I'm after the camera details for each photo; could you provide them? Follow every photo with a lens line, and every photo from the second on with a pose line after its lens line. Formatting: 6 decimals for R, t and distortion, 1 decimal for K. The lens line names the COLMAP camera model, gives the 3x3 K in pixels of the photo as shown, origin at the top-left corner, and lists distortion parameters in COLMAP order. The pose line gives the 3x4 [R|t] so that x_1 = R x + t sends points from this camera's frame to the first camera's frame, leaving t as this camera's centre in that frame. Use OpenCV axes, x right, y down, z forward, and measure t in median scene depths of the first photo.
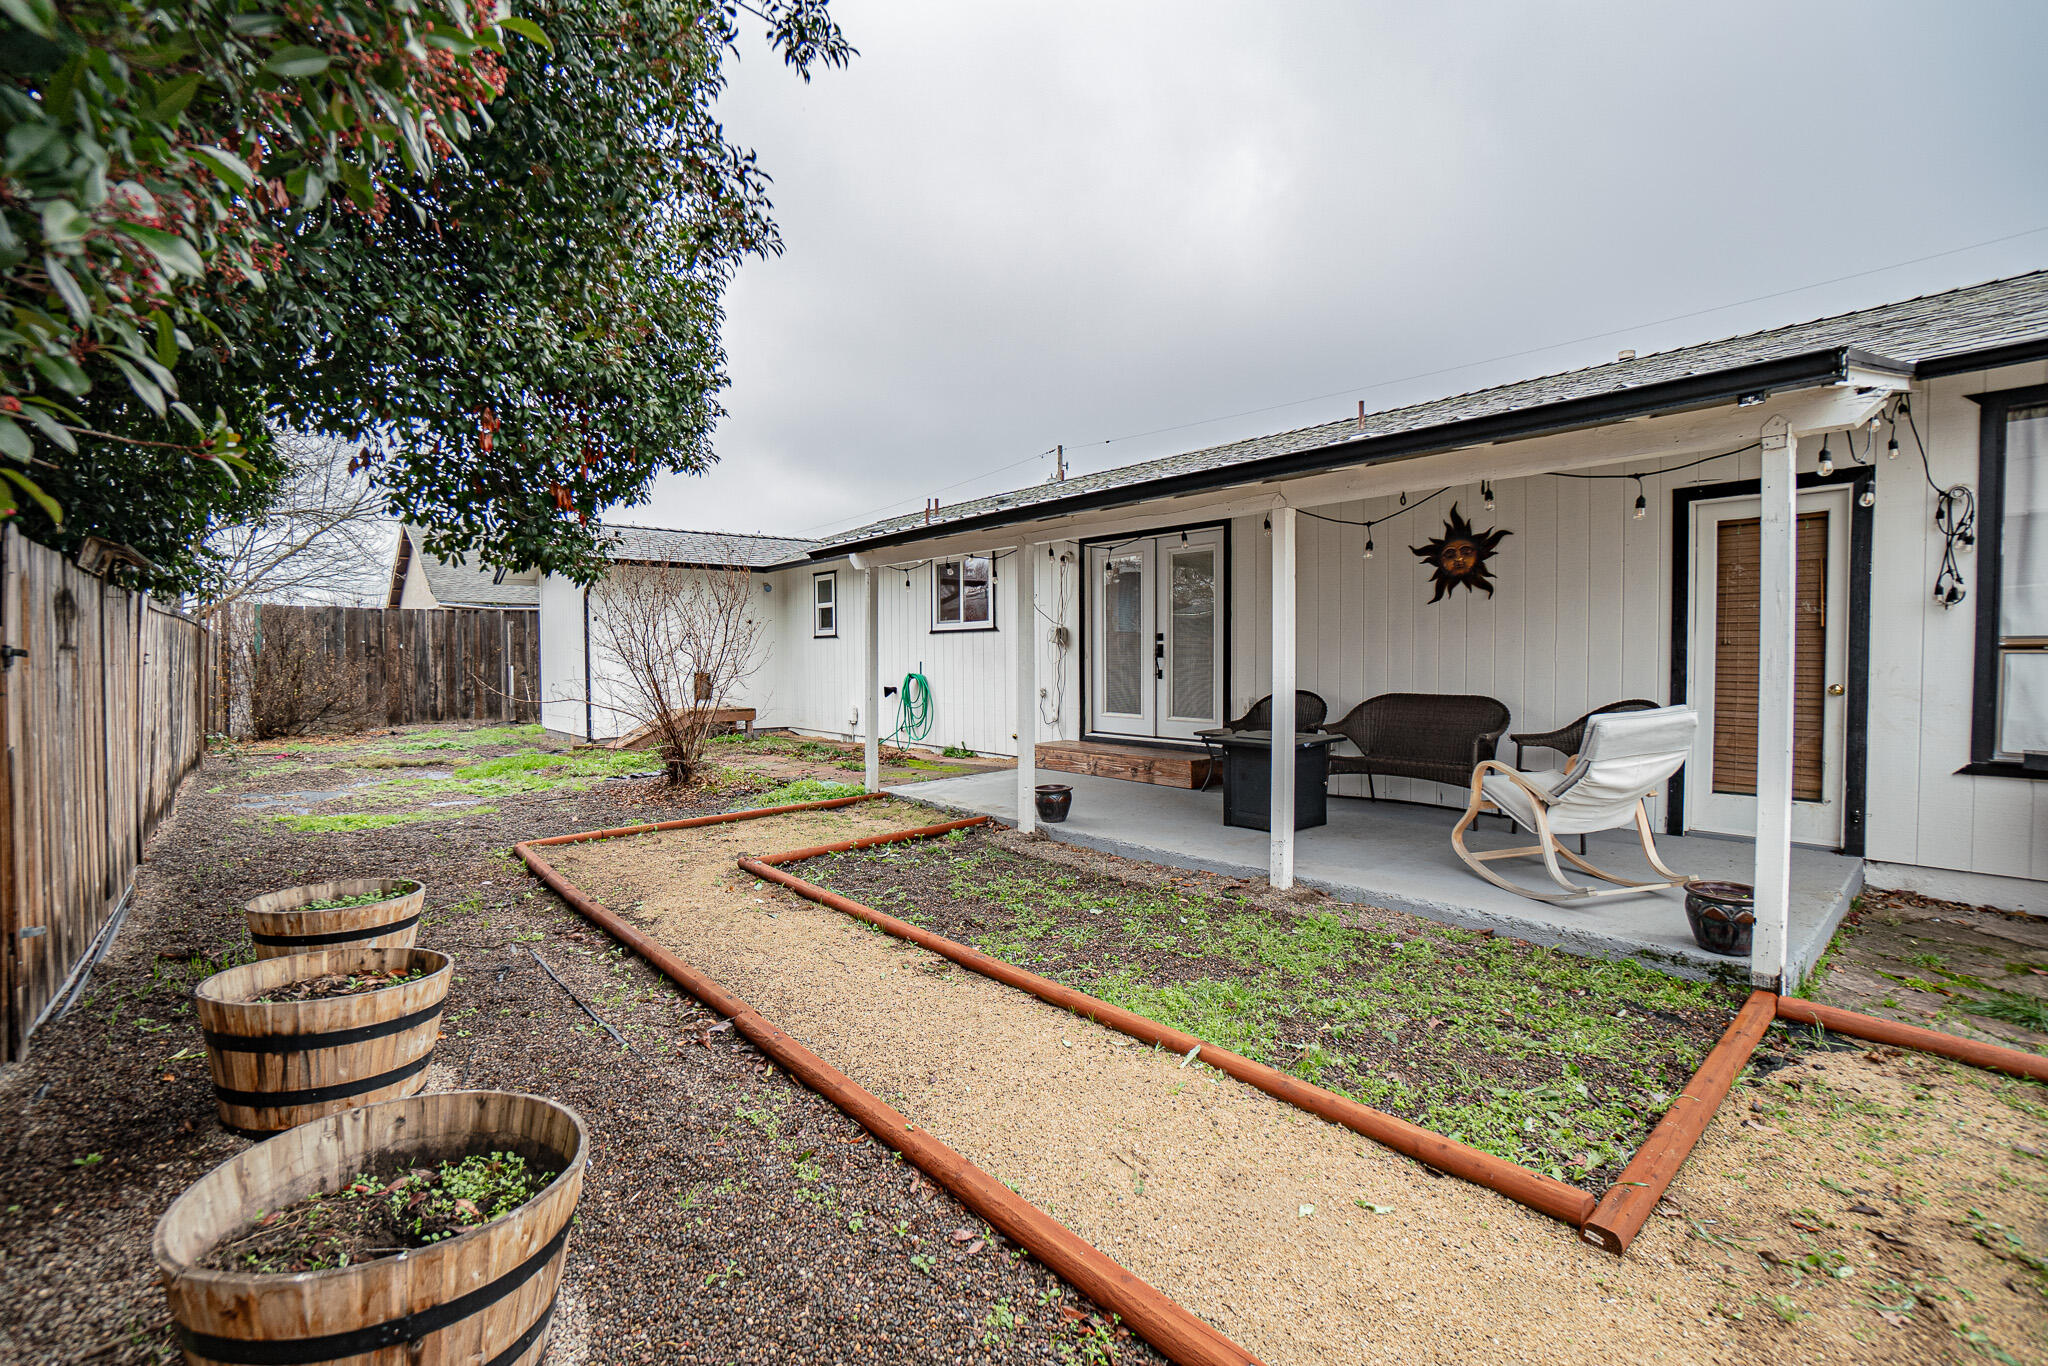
lens RADIAL K [[975.2, 0, 1024.0], [0, 975.2, 683.0], [0, 0, 1]] dist [-0.001177, -0.000083]
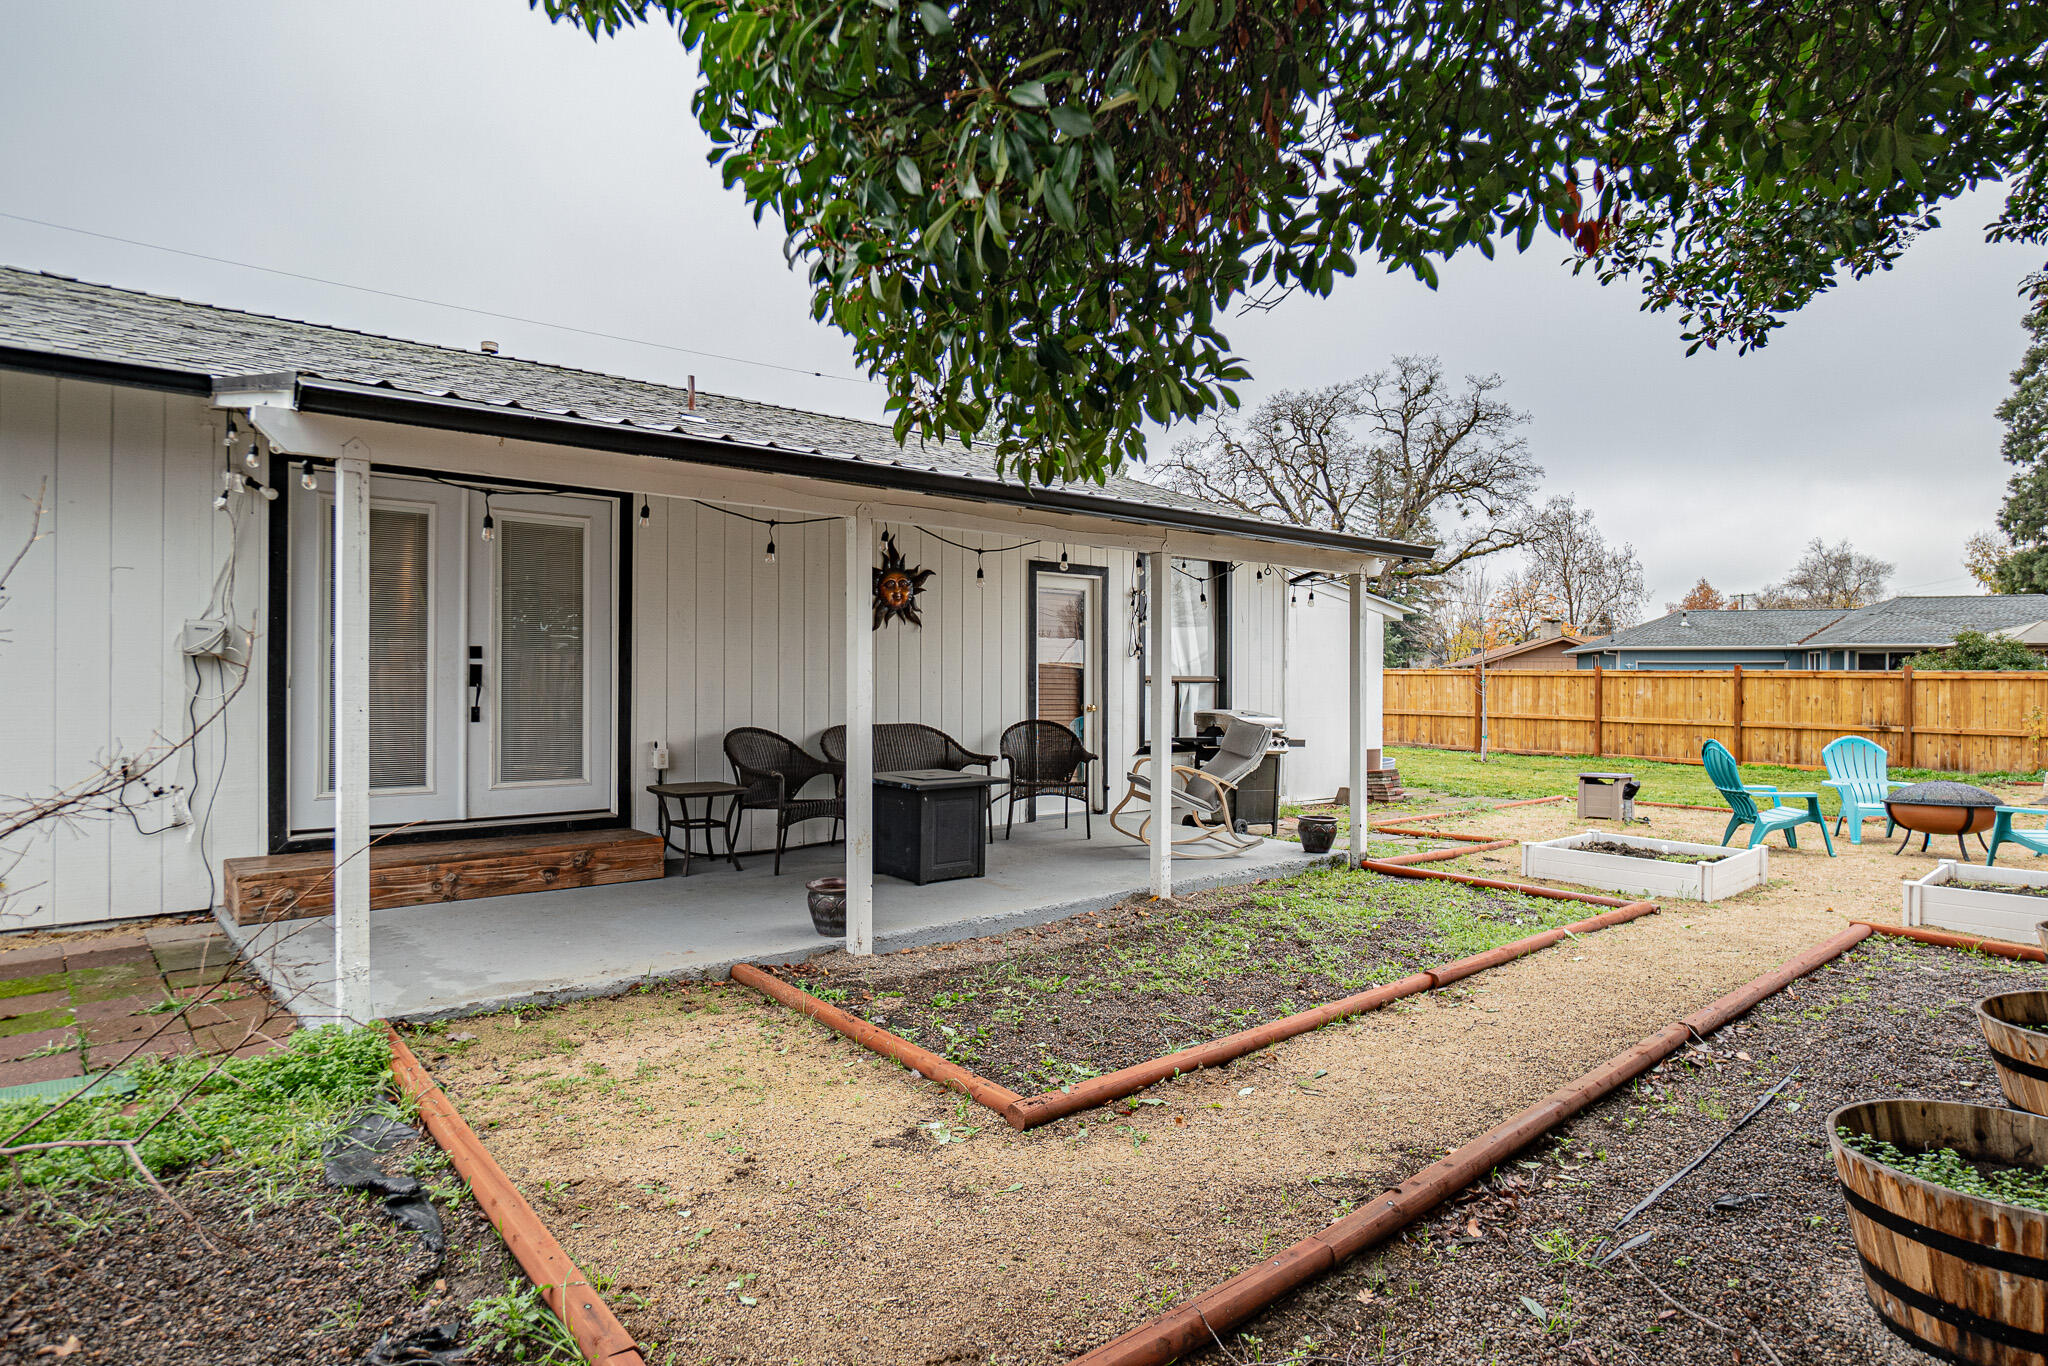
lens RADIAL K [[1128.4, 0, 1024.0], [0, 1128.4, 683.0], [0, 0, 1]] dist [-0.017056, 0.024663]
pose [[-0.051191, -0.006055, 0.998671, -0.786143], [0.023717, 0.999692, 0.007277, -0.034329], [-0.998407, 0.024058, -0.051032, 0.947956]]
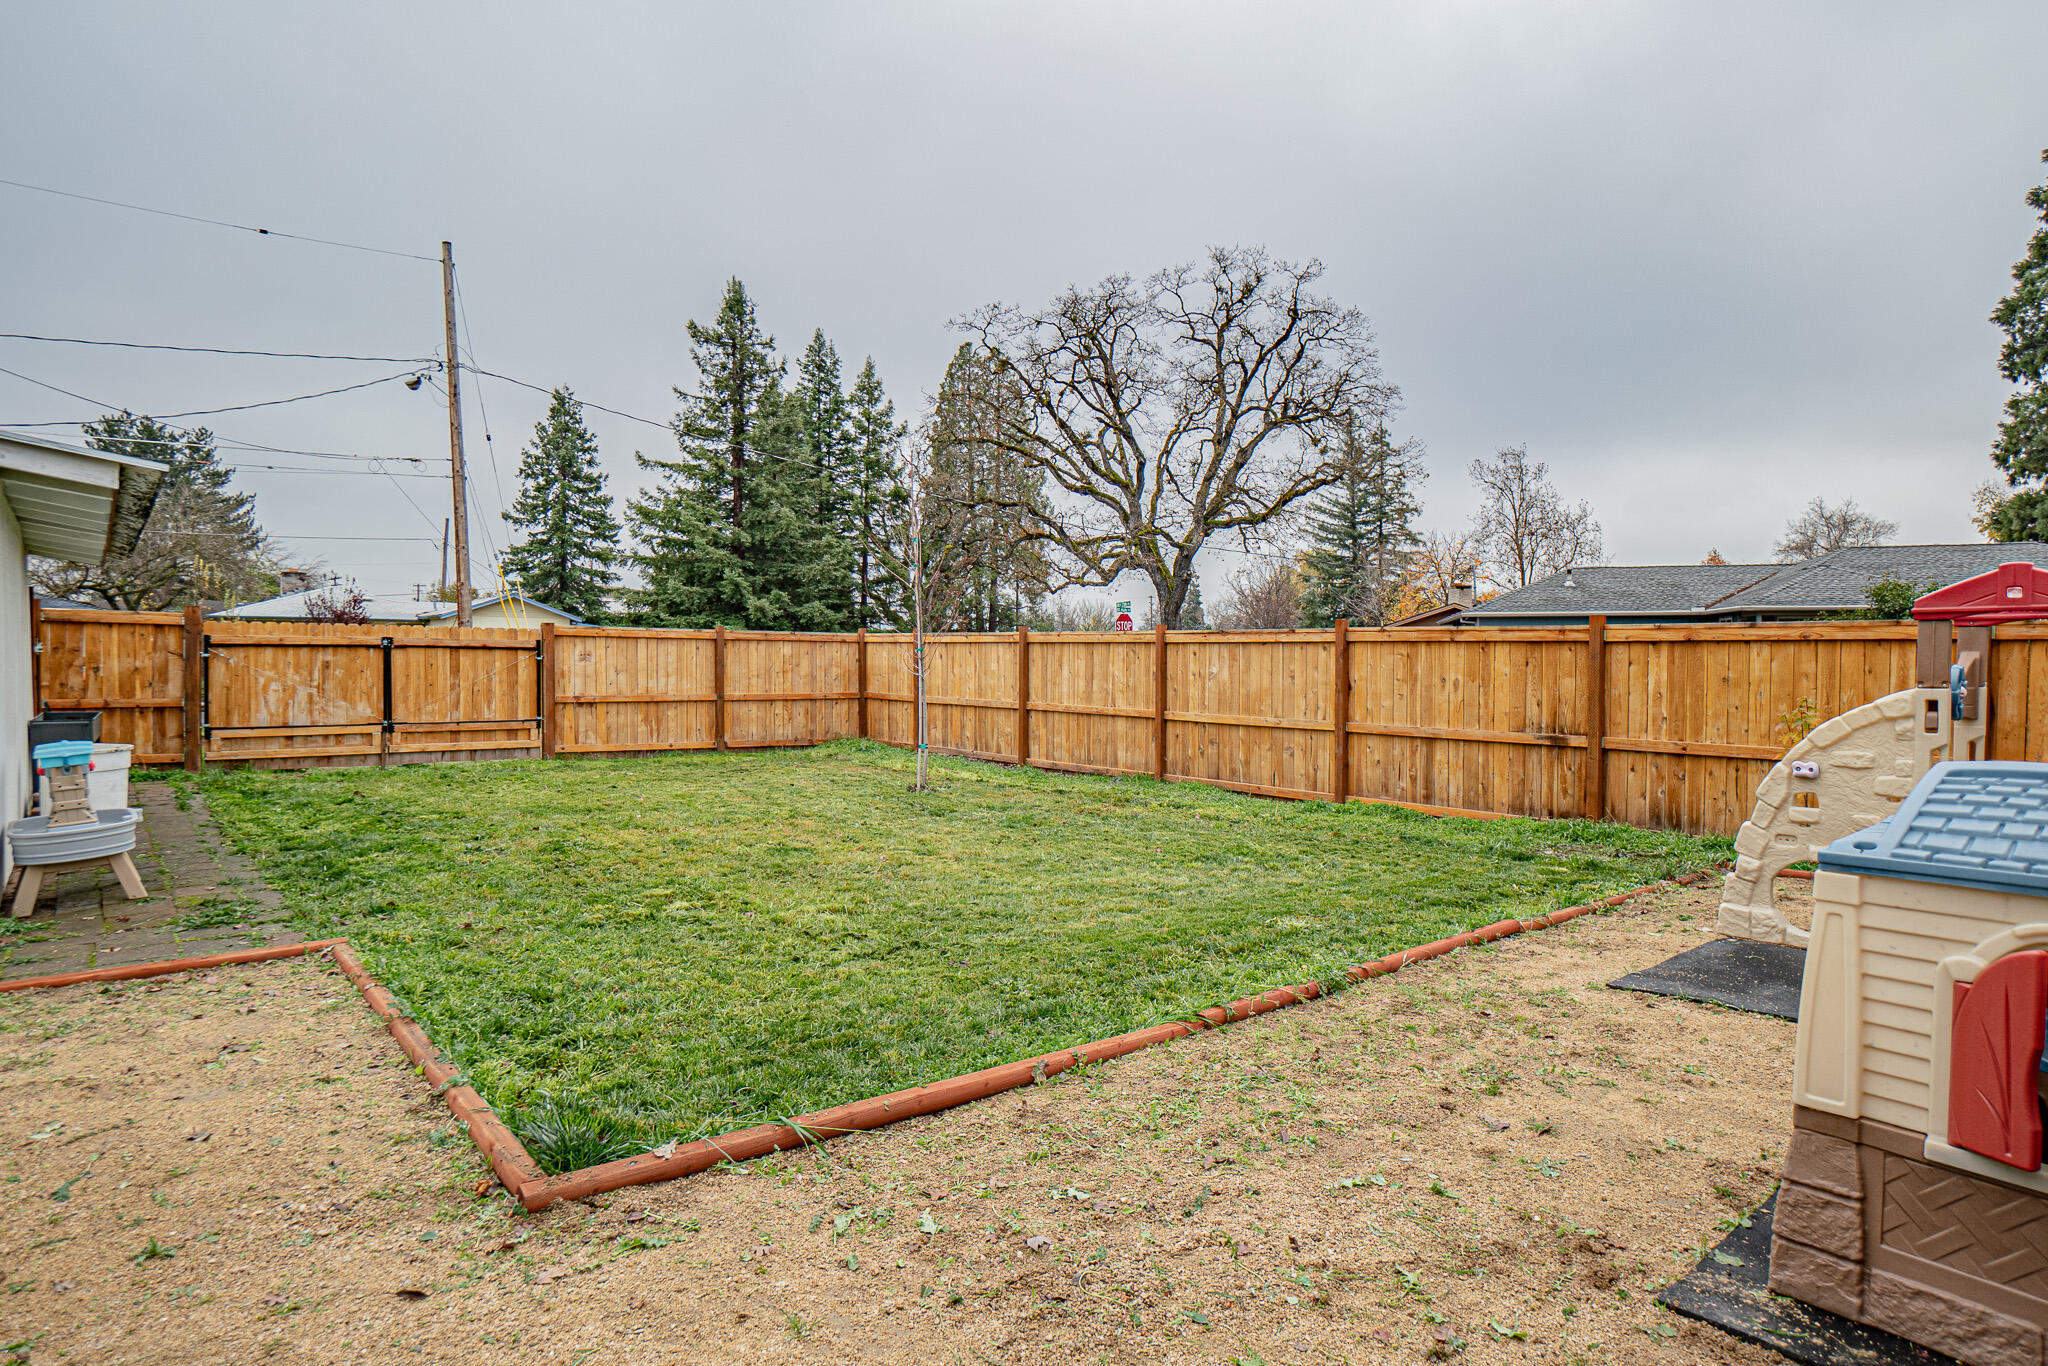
lens RADIAL K [[1120.7, 0, 1024.0], [0, 1120.7, 683.0], [0, 0, 1]] dist [-0.005045, 0.020411]
pose [[-0.024648, -0.024593, 0.999394, -0.515693], [0.024603, 0.999380, 0.025199, -0.021645], [-0.999393, 0.025209, -0.024028, 0.619562]]
